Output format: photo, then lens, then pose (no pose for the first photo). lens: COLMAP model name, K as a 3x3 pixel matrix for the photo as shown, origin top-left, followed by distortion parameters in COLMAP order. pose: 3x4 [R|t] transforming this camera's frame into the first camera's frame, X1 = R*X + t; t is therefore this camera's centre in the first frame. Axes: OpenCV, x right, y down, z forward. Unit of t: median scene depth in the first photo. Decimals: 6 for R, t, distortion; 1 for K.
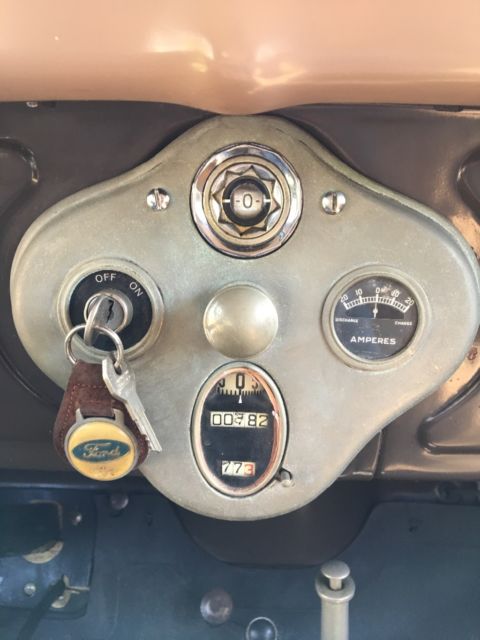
lens RADIAL K [[526.5, 0, 240.0], [0, 526.5, 320.0], [0, 0, 1]] dist [0.006717, -0.002597]
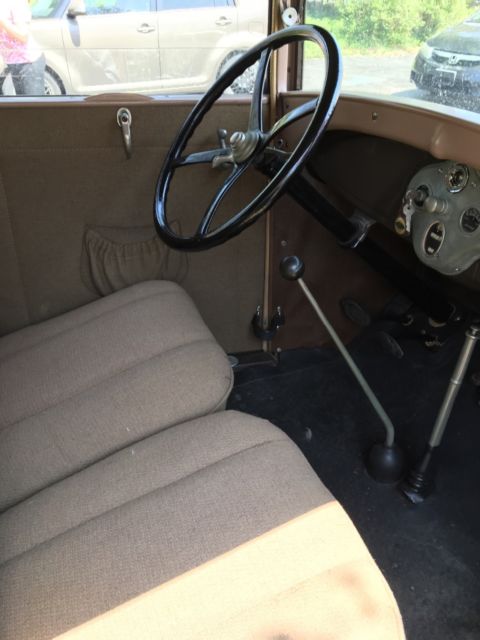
lens RADIAL K [[526.5, 0, 240.0], [0, 526.5, 320.0], [0, 0, 1]] dist [0.006717, -0.002597]
pose [[0.387940, 0.464713, -0.795955, 2.809880], [-0.324588, 0.877147, 0.353916, -0.165584], [0.862639, 0.121059, 0.491121, -2.013917]]
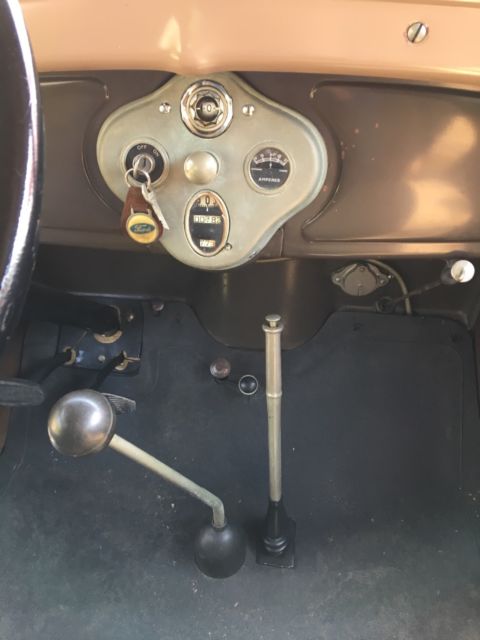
lens RADIAL K [[526.5, 0, 240.0], [0, 526.5, 320.0], [0, 0, 1]] dist [0.006717, -0.002597]
pose [[0.996571, 0.032374, -0.076143, 0.320227], [-0.013311, 0.971018, 0.238635, 0.082826], [0.081662, -0.236803, 0.968120, -1.178122]]
